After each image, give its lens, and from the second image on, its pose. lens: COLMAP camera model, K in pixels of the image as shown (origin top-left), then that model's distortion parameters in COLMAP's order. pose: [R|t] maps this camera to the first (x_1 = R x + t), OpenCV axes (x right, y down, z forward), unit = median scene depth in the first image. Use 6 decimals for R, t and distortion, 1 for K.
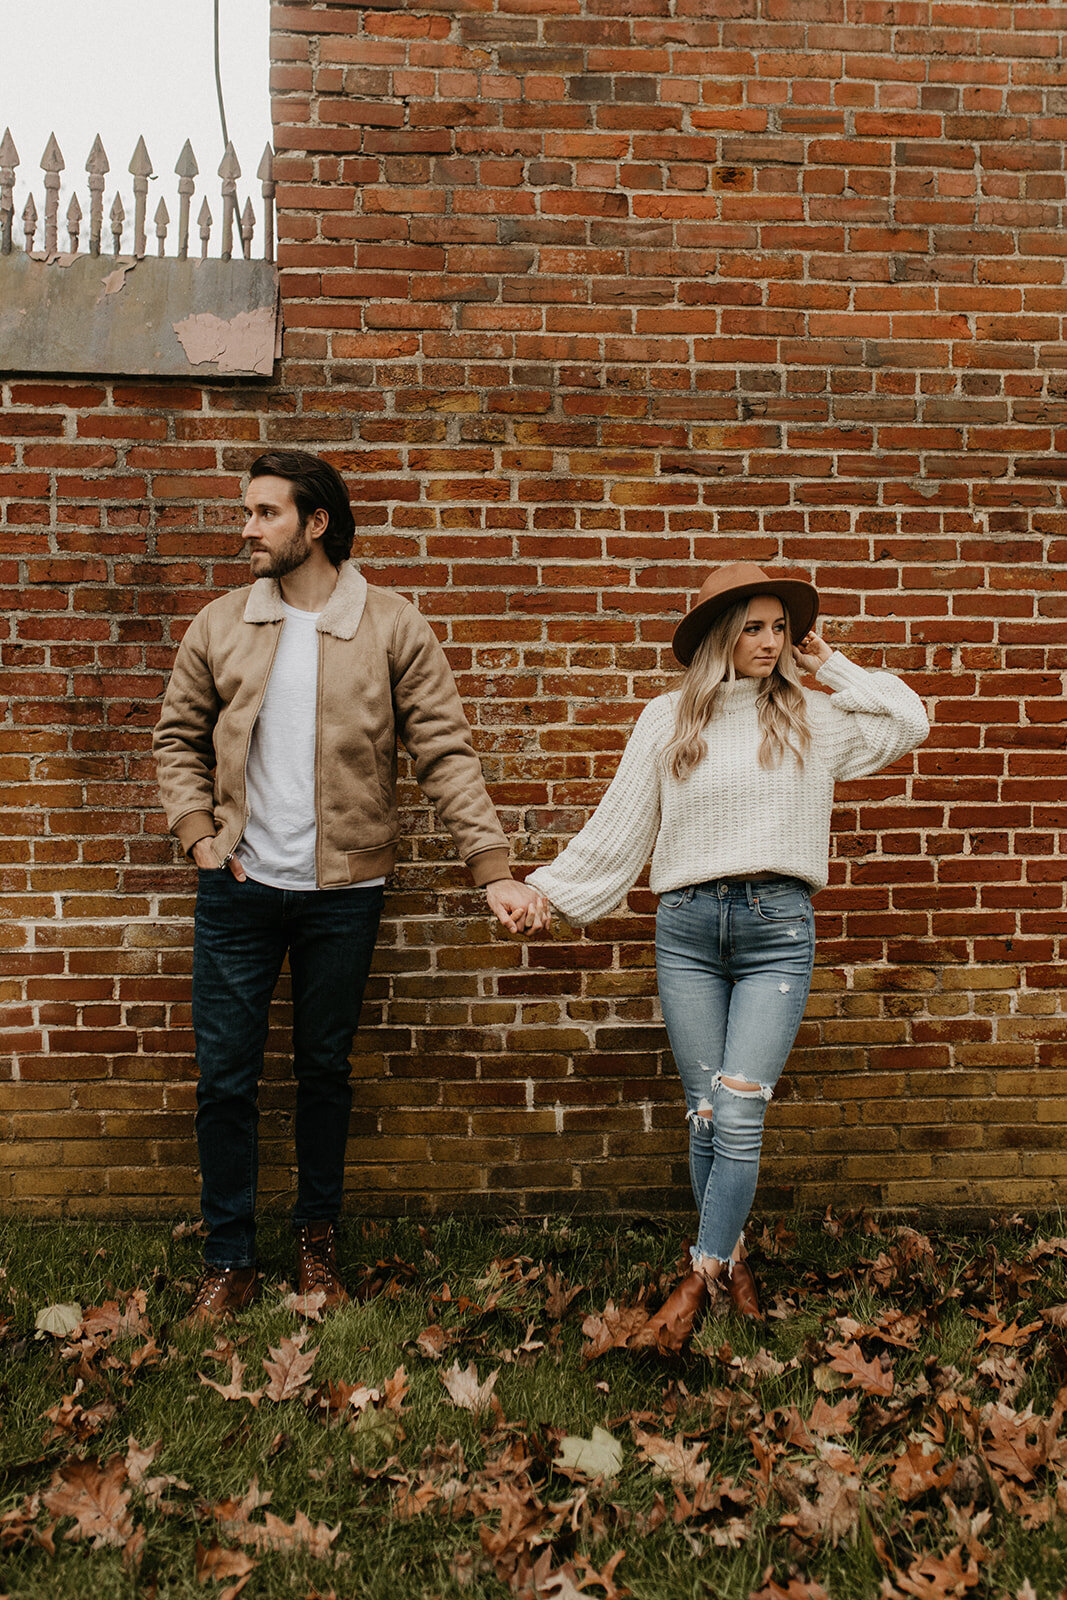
lens RADIAL K [[1582.5, 0, 550.8], [0, 1582.5, 776.2], [0, 0, 1]] dist [0.000594, 0.000000]
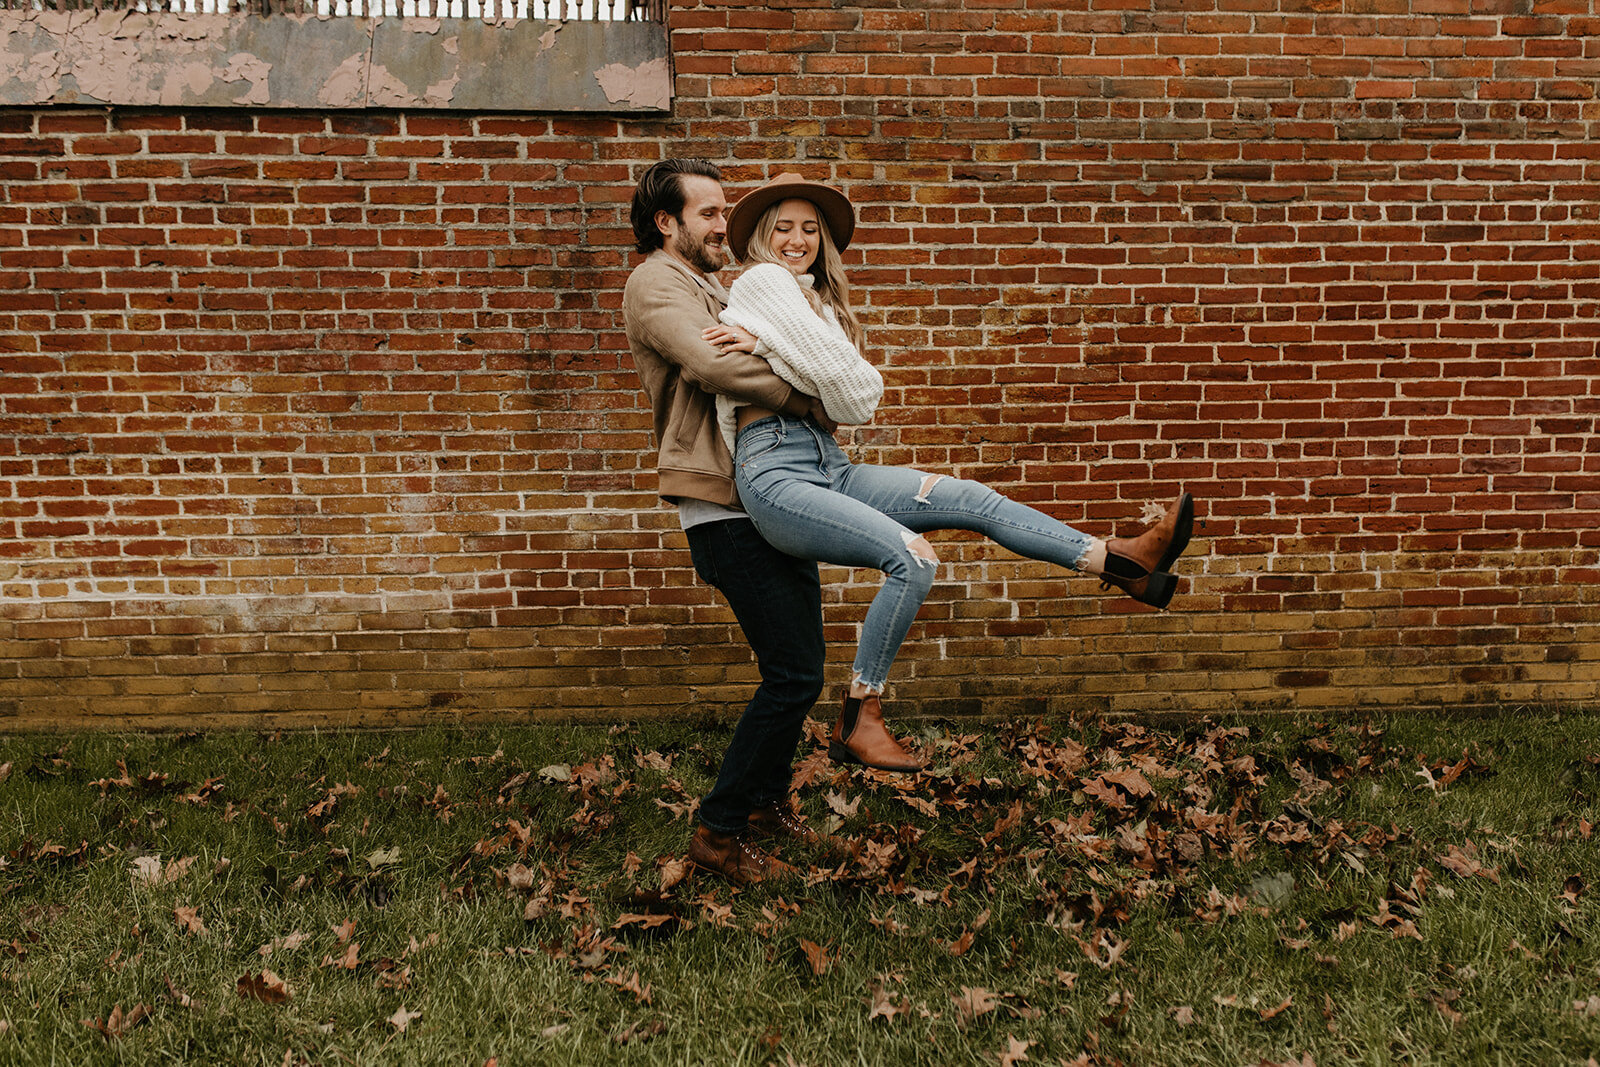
lens RADIAL K [[1349.4, 0, 805.1], [0, 1349.4, 546.4], [0, 0, 1]] dist [-0.001536, 0.003349]
pose [[0.999934, -0.011437, -0.001210, -0.059524], [0.011498, 0.996430, 0.083640, 0.024475], [0.000249, -0.083649, 0.996495, -0.183654]]
